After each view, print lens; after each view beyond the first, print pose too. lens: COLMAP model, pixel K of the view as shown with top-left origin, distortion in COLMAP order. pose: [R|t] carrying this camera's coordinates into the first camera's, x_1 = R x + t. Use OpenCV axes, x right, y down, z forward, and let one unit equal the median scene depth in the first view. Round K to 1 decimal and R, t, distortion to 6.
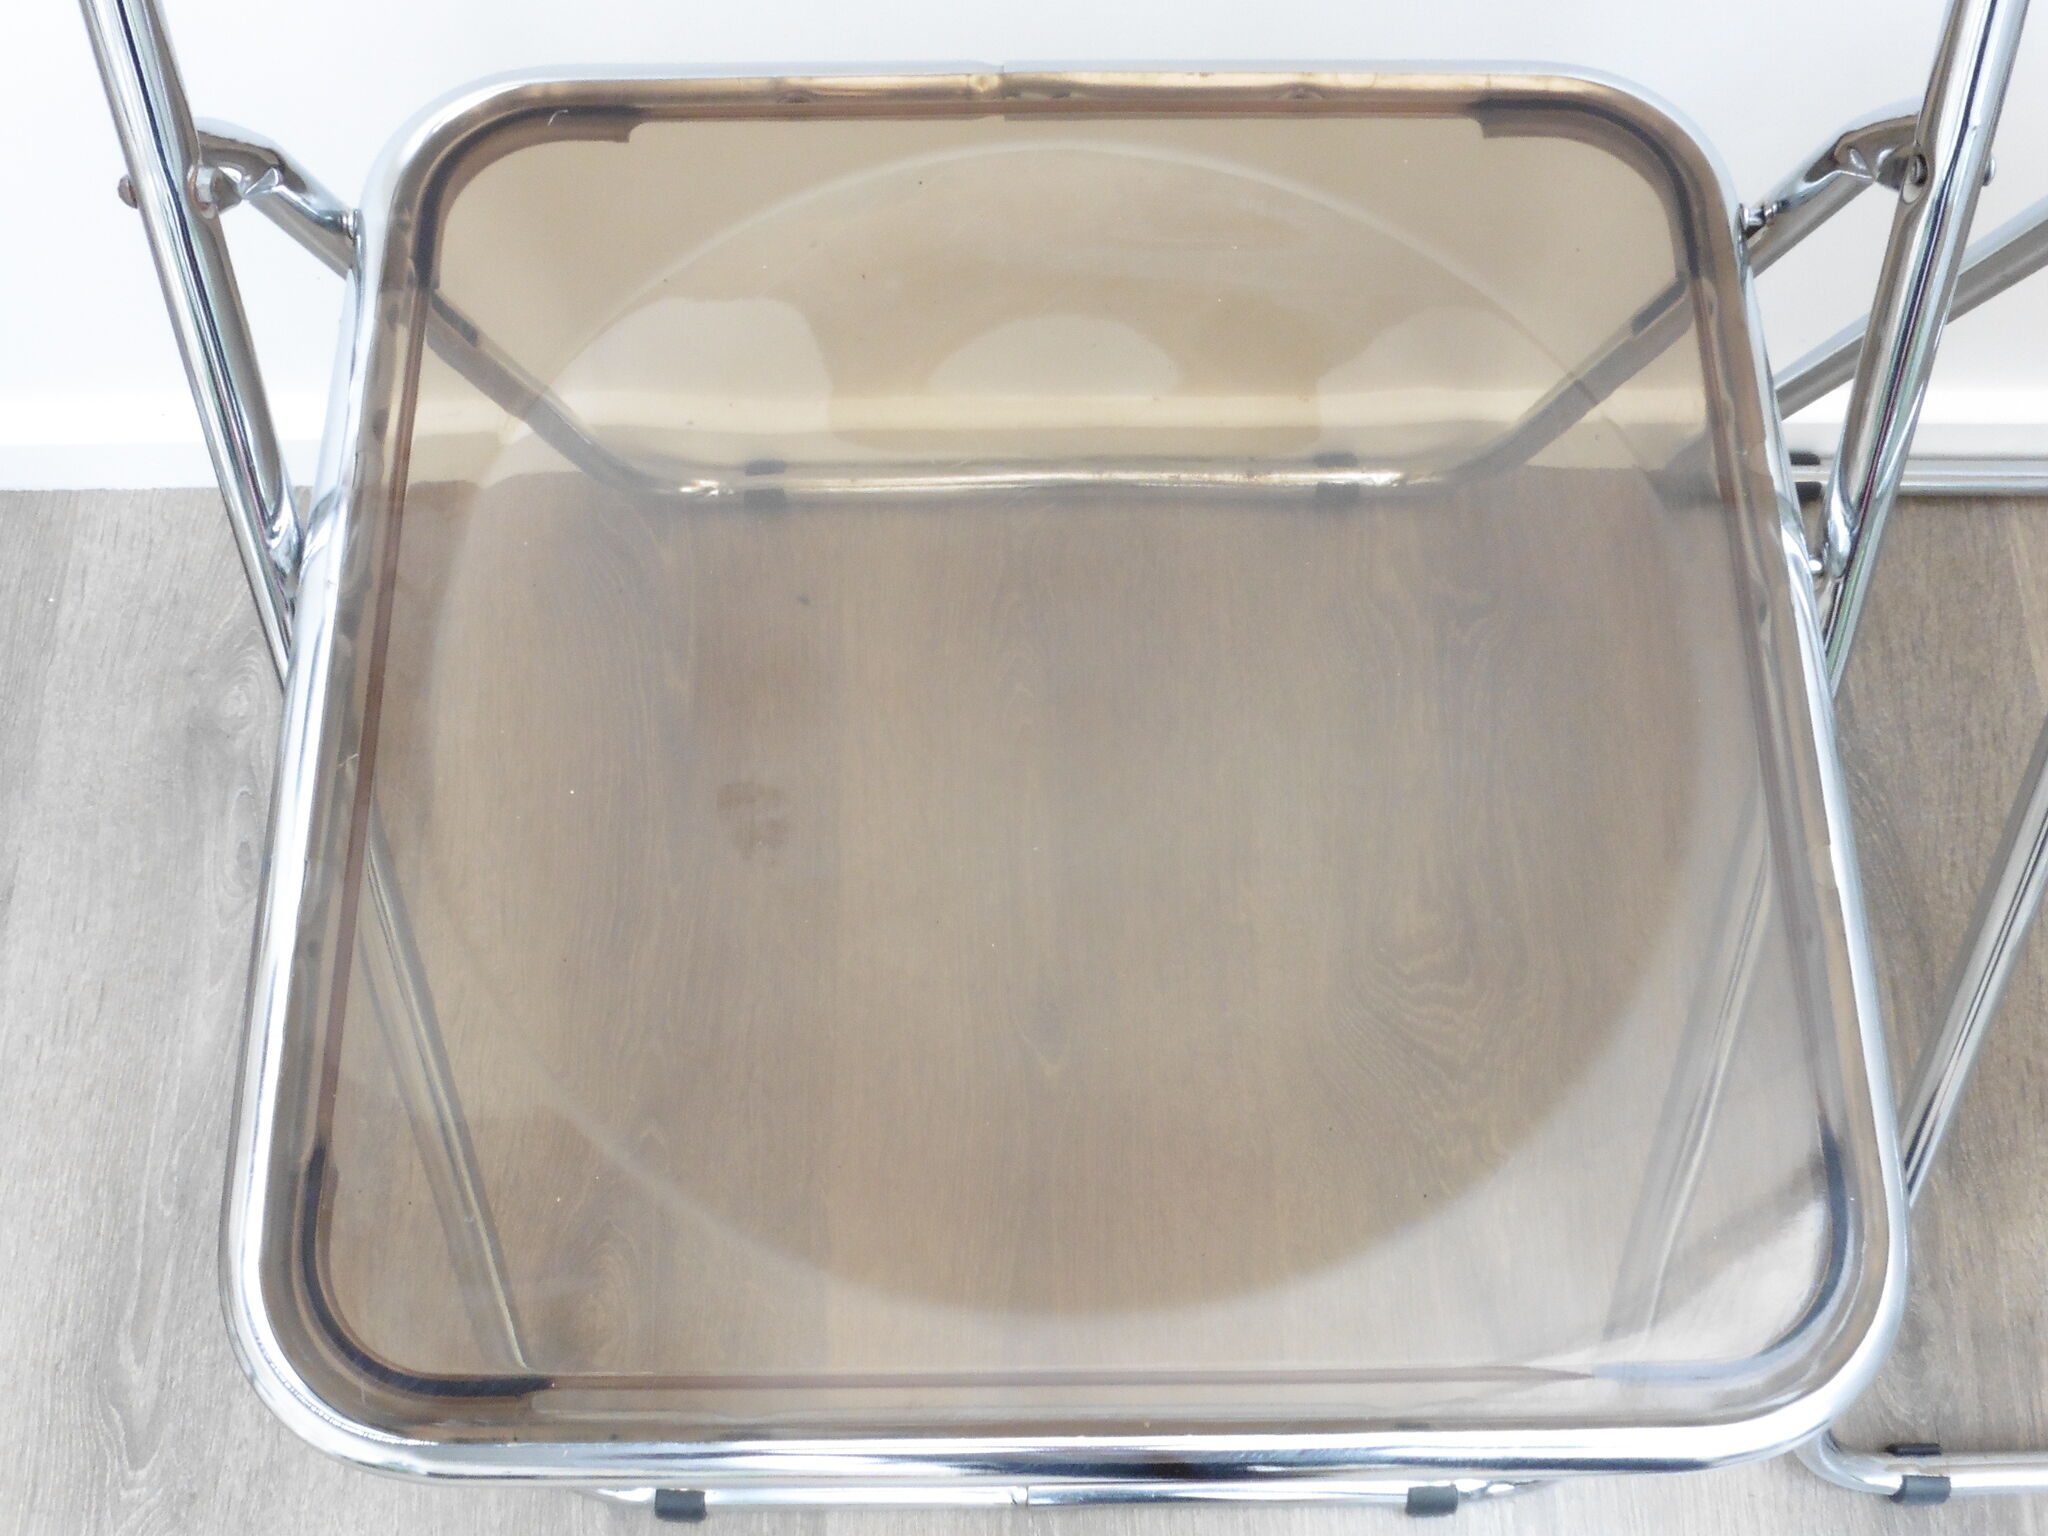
lens RADIAL K [[2089.9, 0, 1077.4], [0, 2089.9, 822.9], [0, 0, 1]] dist [-0.029735, 0.000000]
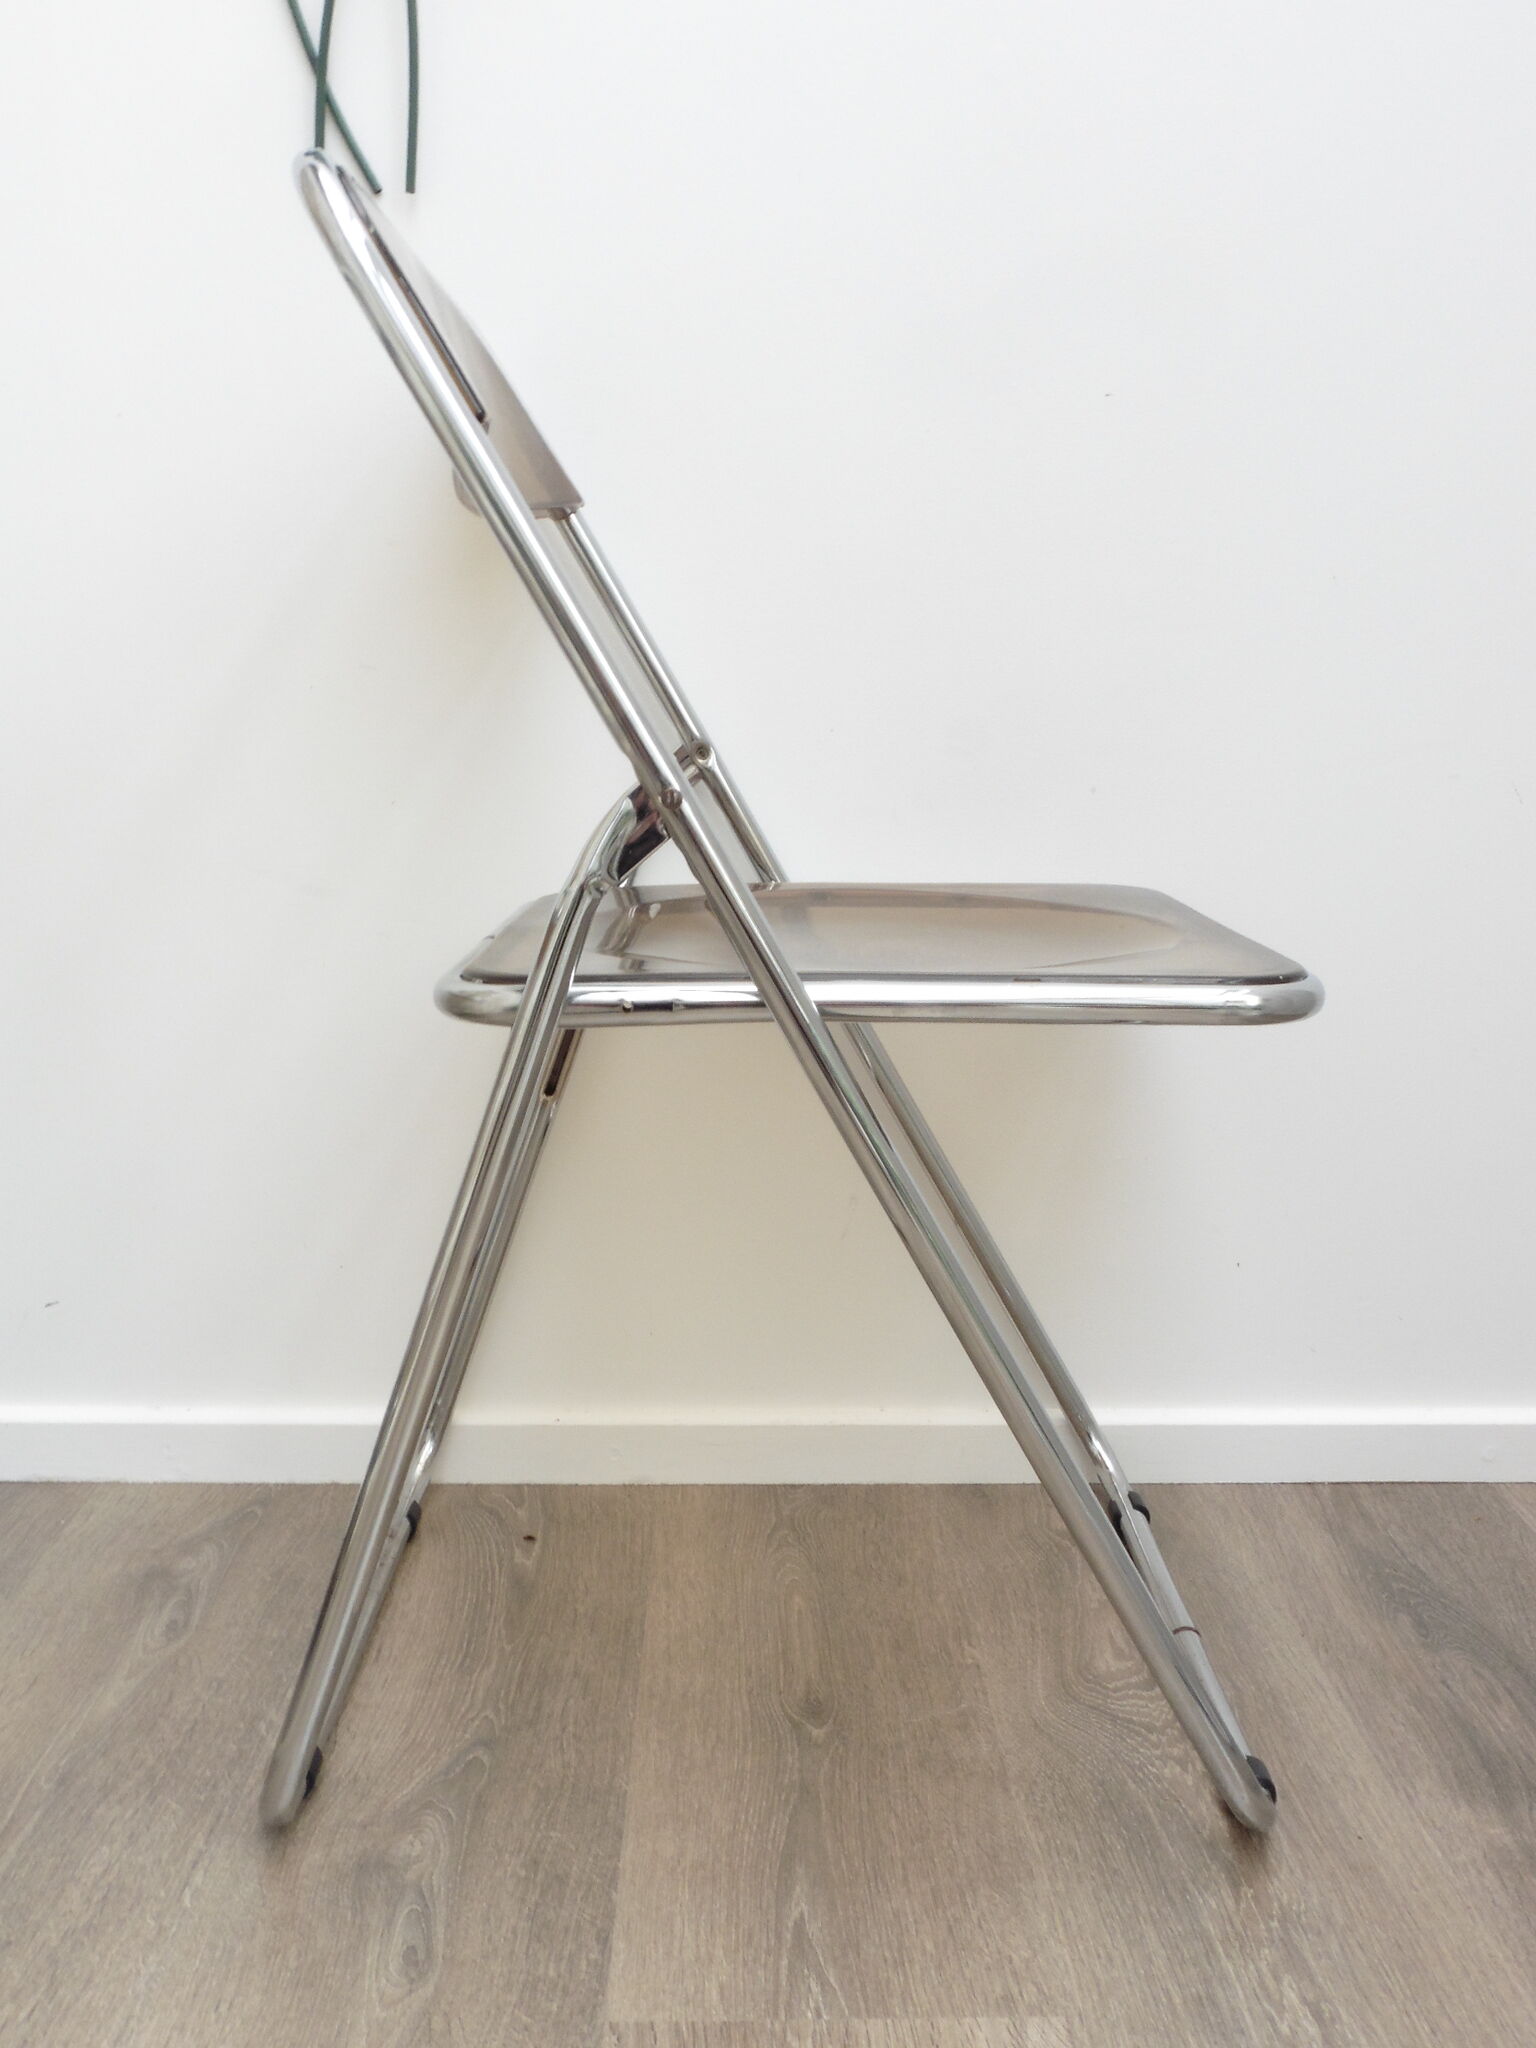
lens RADIAL K [[1872.9, 0, 774.8], [0, 1872.9, 1027.5], [0, 0, 1]] dist [-0.024002, 0.000000]
pose [[0.999997, -0.001737, -0.001830, -0.030845], [-0.000619, 0.534407, -0.845227, 0.741358], [0.002446, 0.845225, 0.534405, 0.087329]]
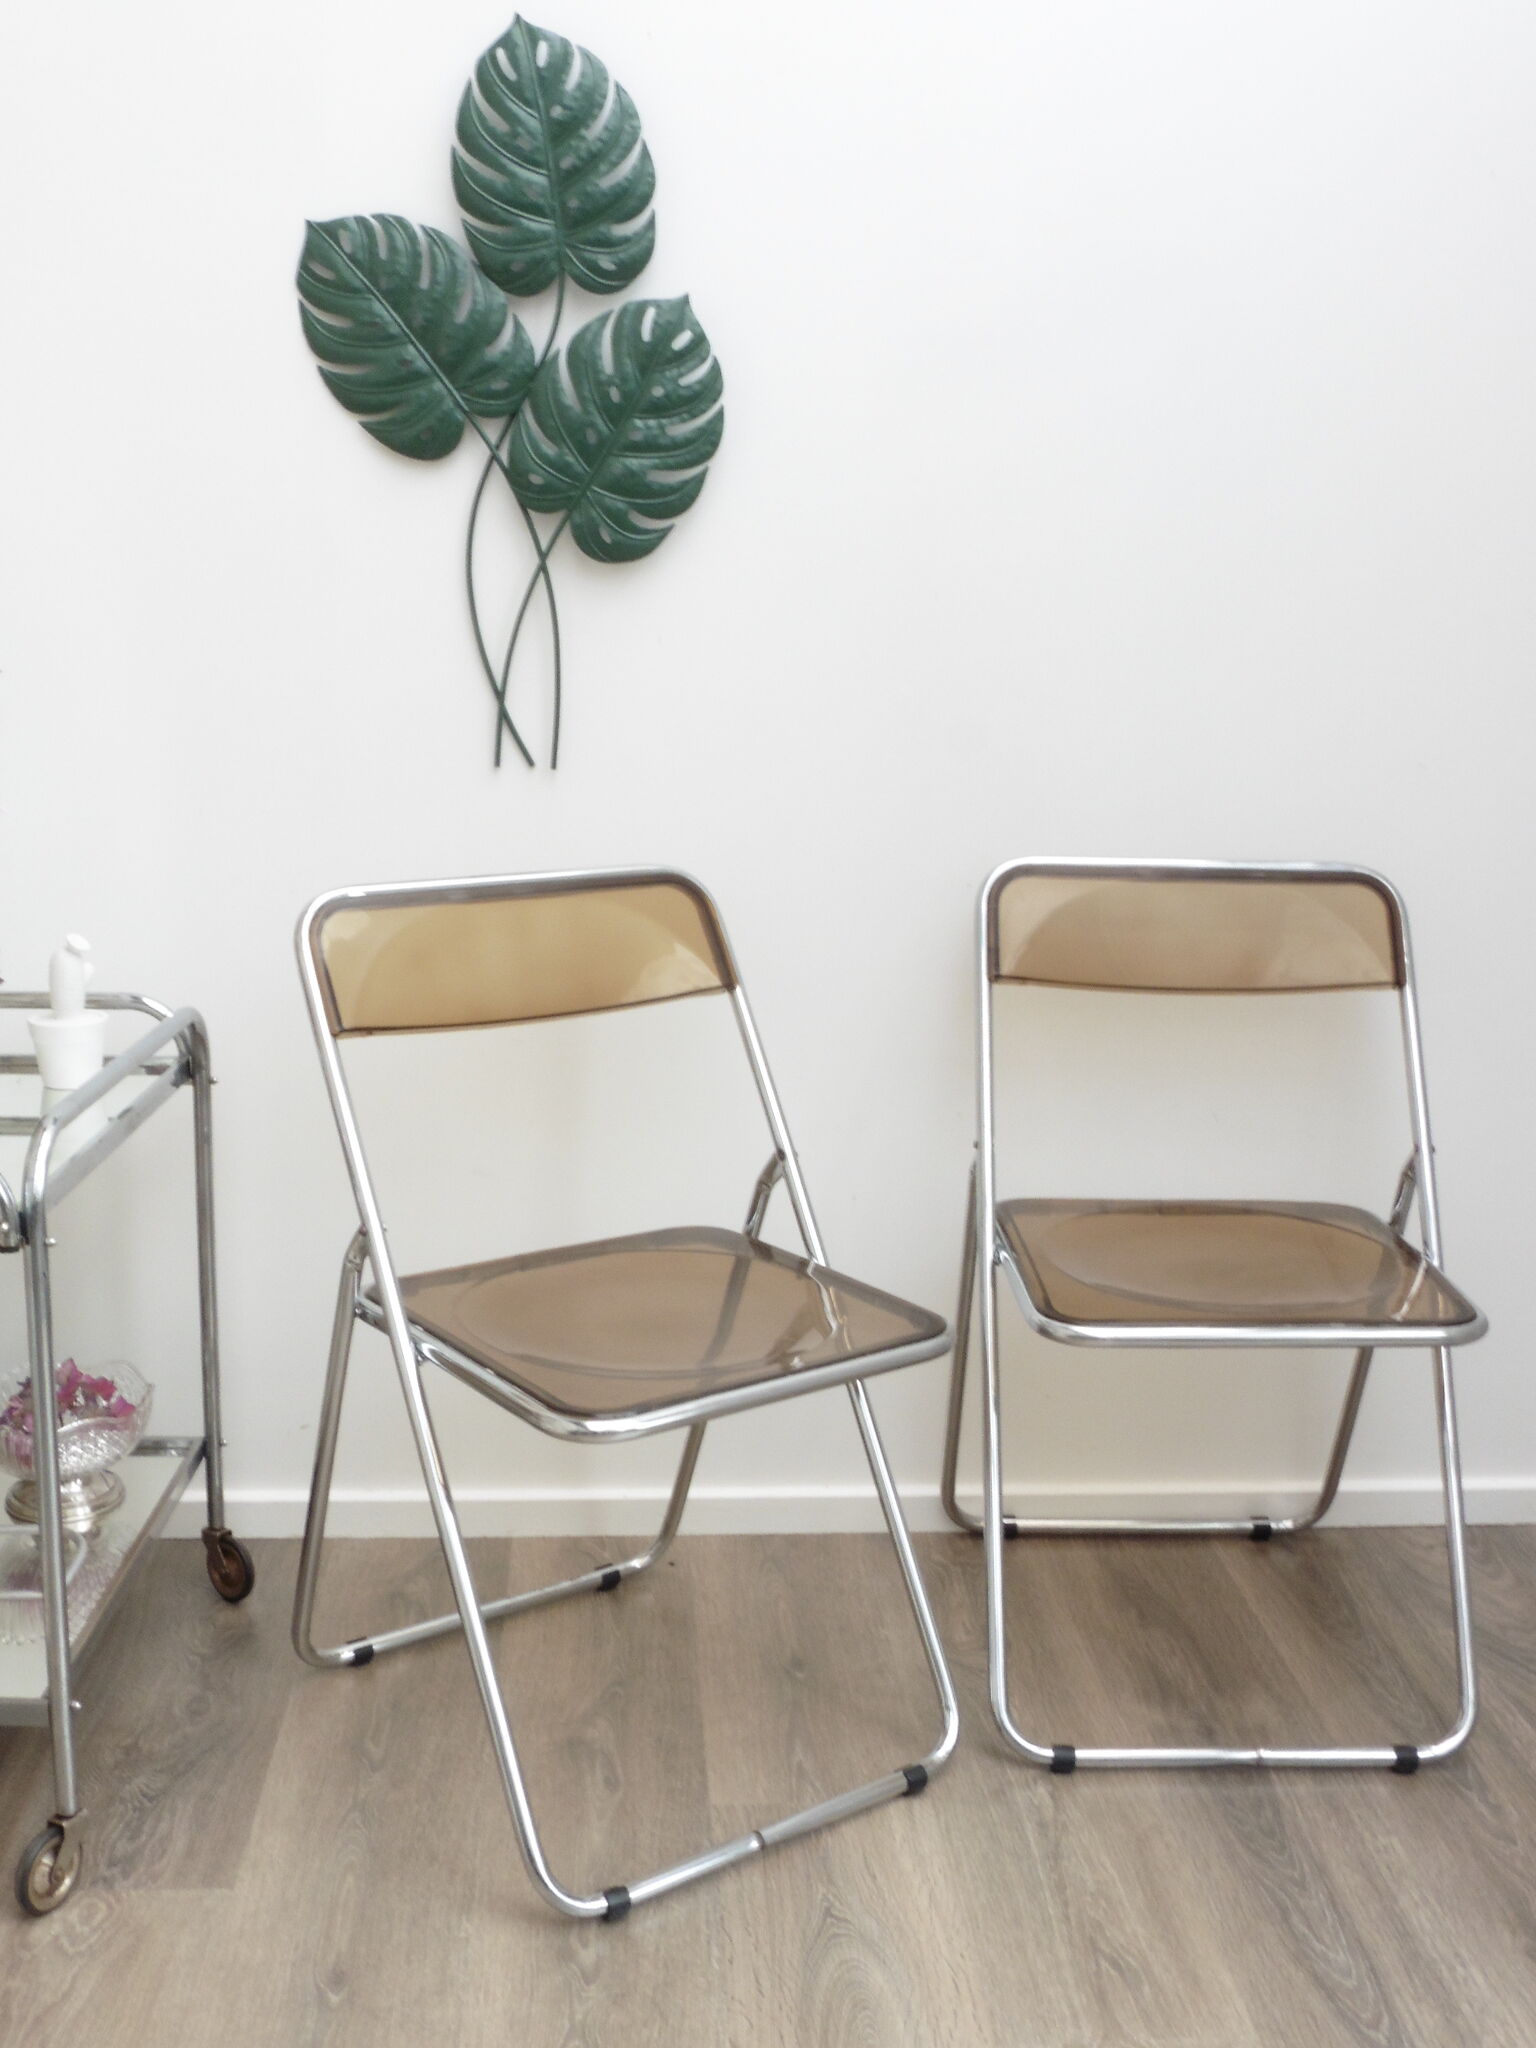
lens RADIAL K [[2089.9, 0, 784.4], [0, 2089.9, 1024.8], [0, 0, 1]] dist [-0.029735, 0.000000]
pose [[0.997965, 0.002617, 0.063708, -0.154202], [0.051817, 0.548961, -0.834241, 1.427829], [-0.037157, 0.835844, 0.547708, -0.683175]]
